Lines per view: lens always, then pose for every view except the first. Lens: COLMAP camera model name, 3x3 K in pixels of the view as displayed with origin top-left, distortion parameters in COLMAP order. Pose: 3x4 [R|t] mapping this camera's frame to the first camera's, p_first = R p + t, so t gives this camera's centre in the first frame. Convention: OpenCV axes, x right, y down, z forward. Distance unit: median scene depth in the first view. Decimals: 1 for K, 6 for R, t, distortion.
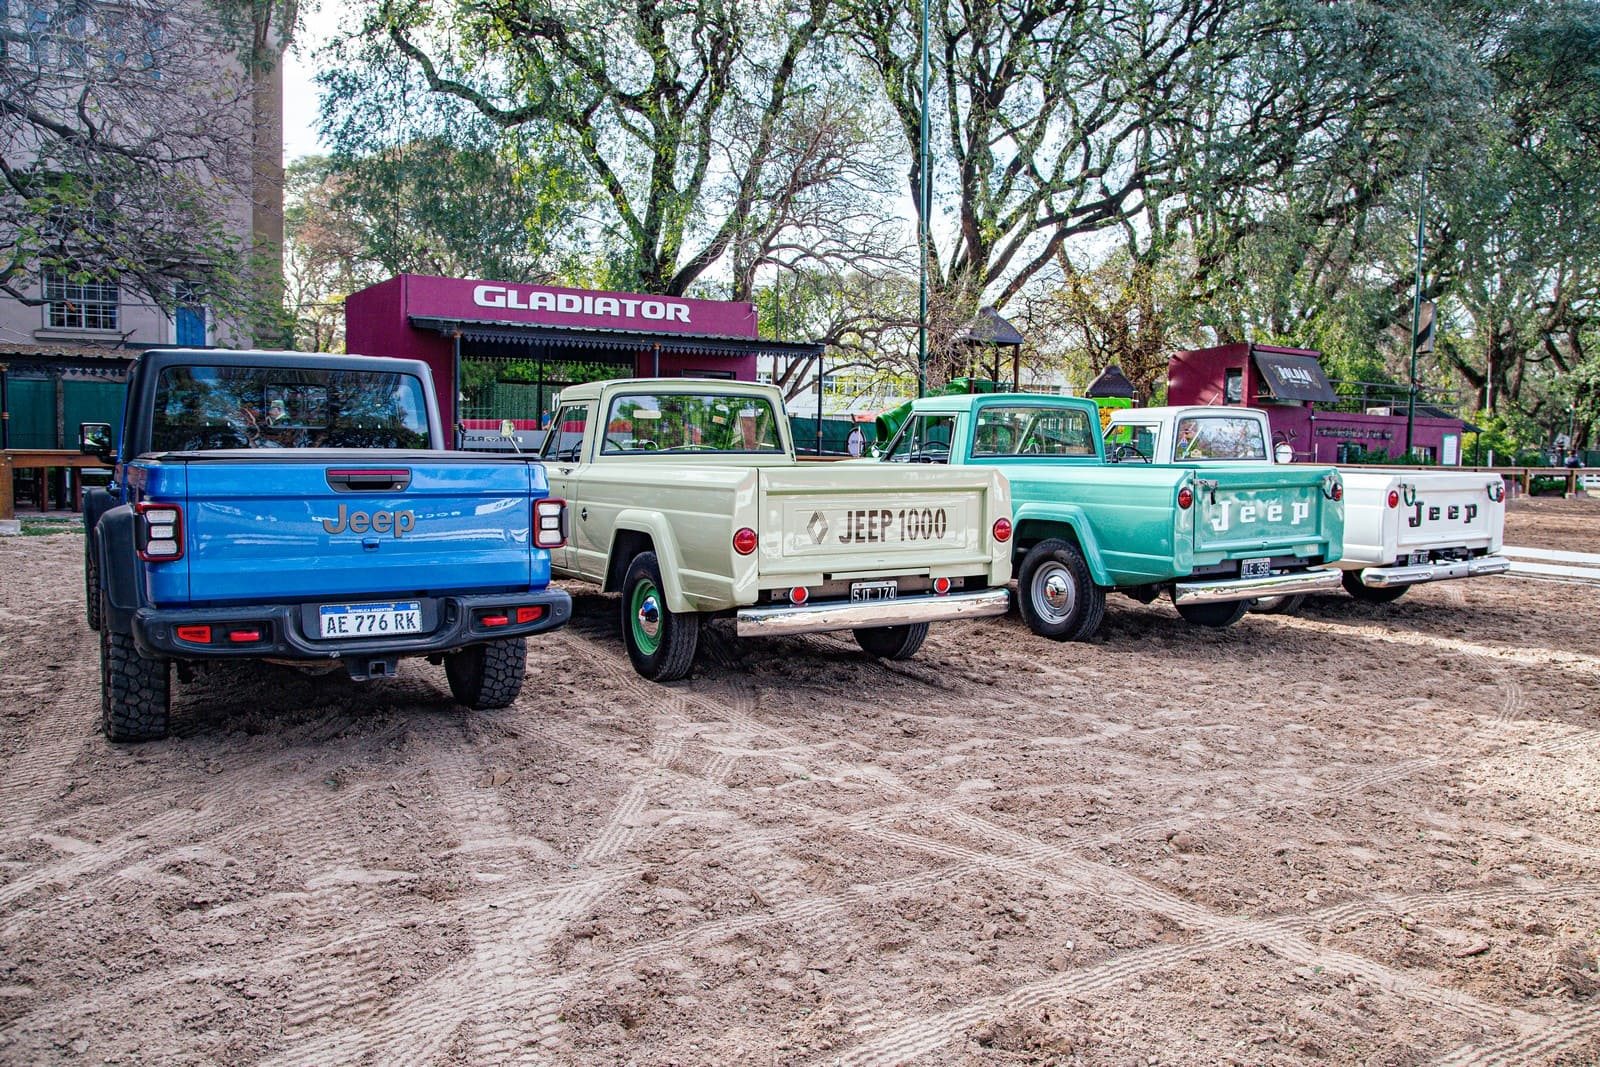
lens RADIAL K [[1242.5, 0, 803.0], [0, 1242.5, 553.8], [0, 0, 1]] dist [-0.084736, 0.079083]
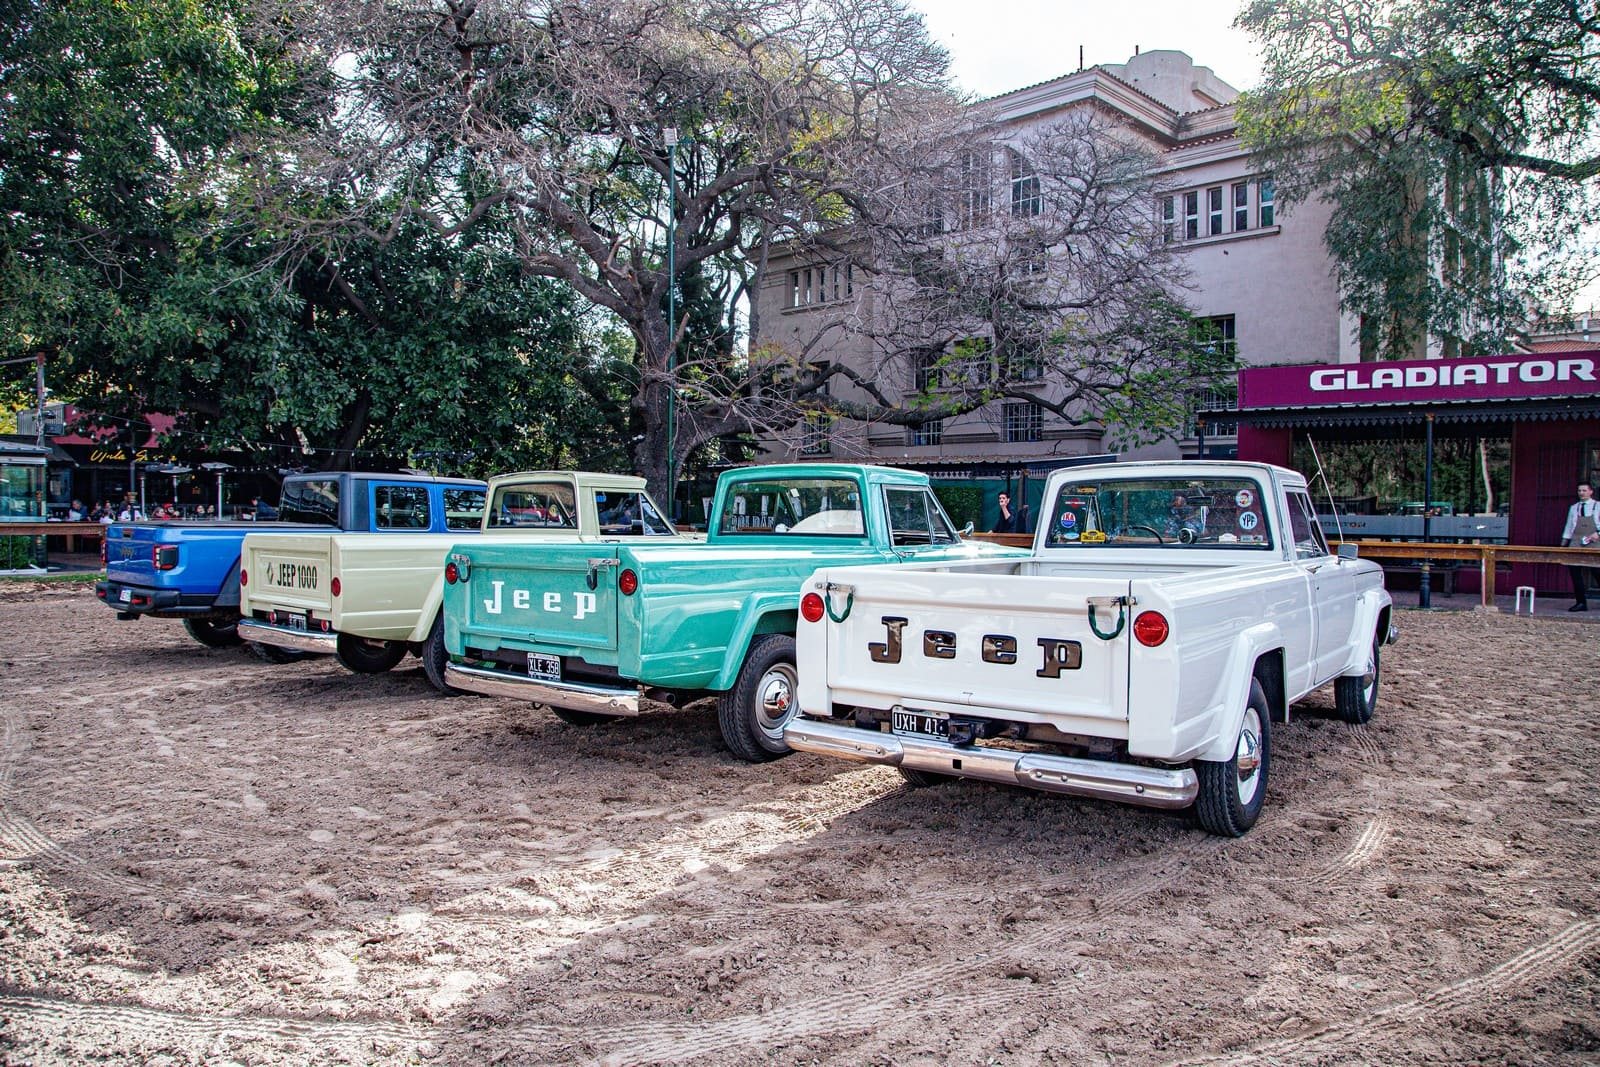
lens RADIAL K [[1083.0, 0, 804.4], [0, 1083.0, 550.0], [0, 0, 1]] dist [-0.122810, 0.063837]
pose [[0.318212, 0.021474, -0.947776, 1.176973], [-0.090529, 0.995863, -0.007832, -0.081154], [0.943687, 0.088294, 0.318840, 0.983334]]
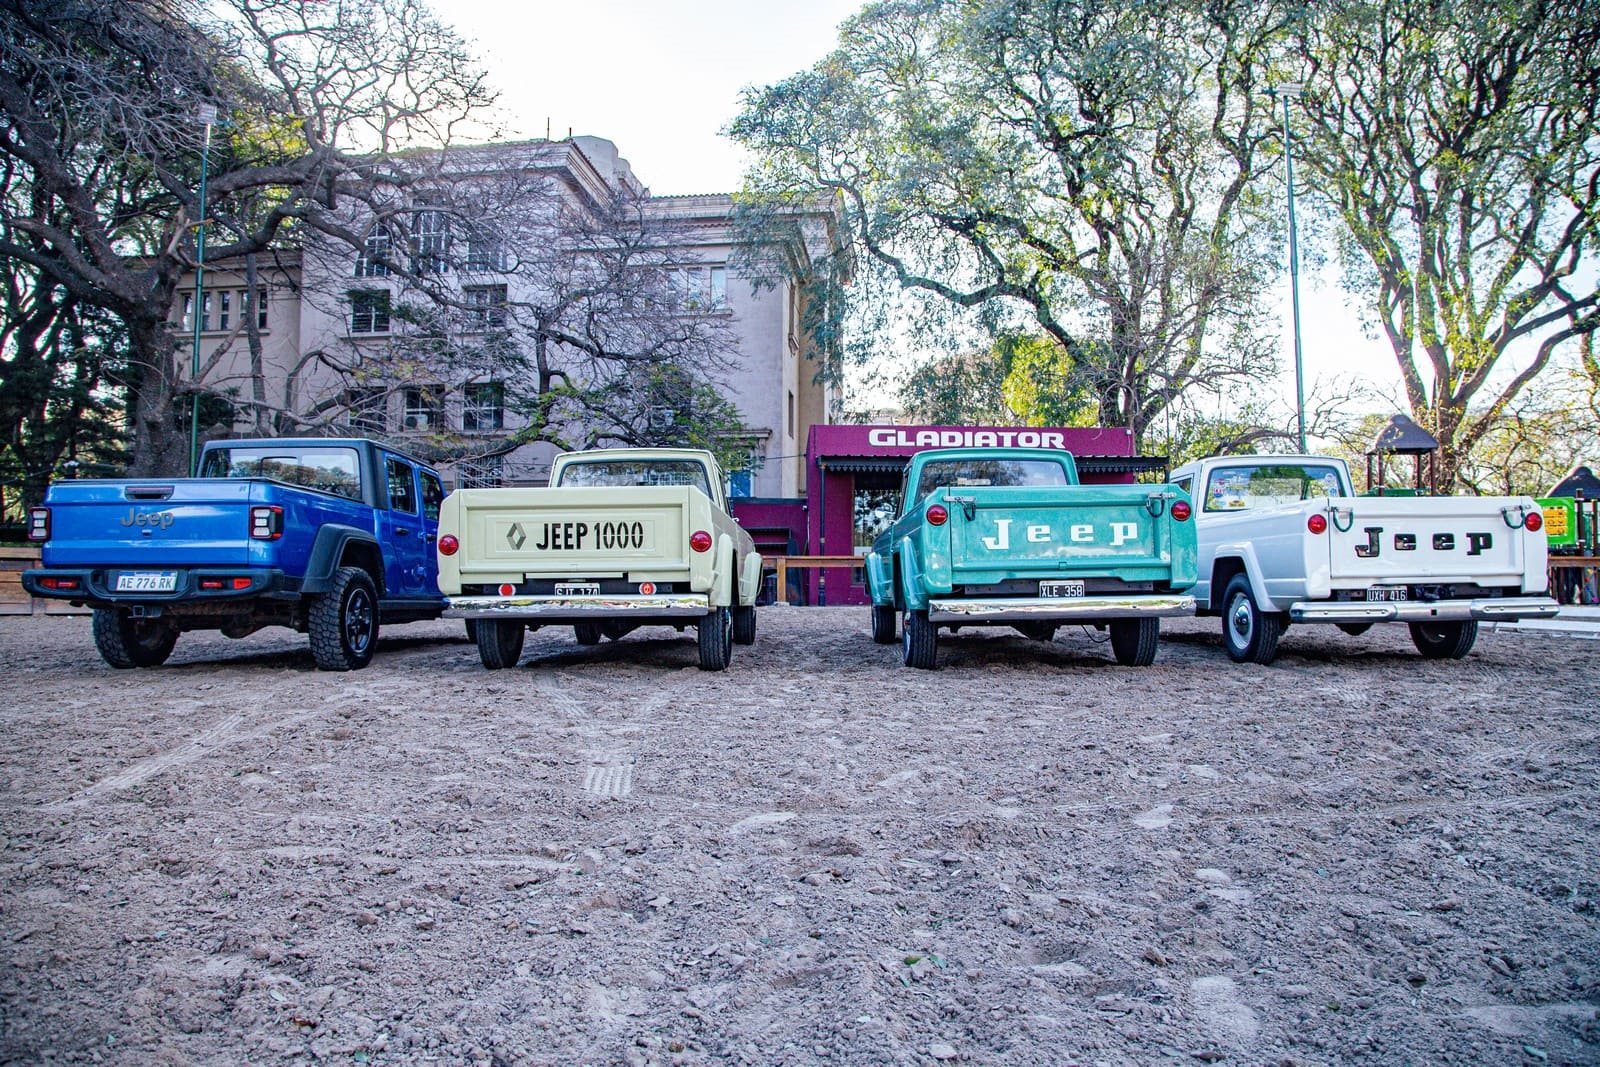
lens RADIAL K [[1083.0, 0, 804.4], [0, 1083.0, 550.0], [0, 0, 1]] dist [-0.122810, 0.063837]
pose [[0.850503, -0.035887, -0.524745, 0.676997], [-0.032101, 0.992268, -0.119890, 0.092685], [0.524990, 0.118812, 0.842775, 0.194532]]
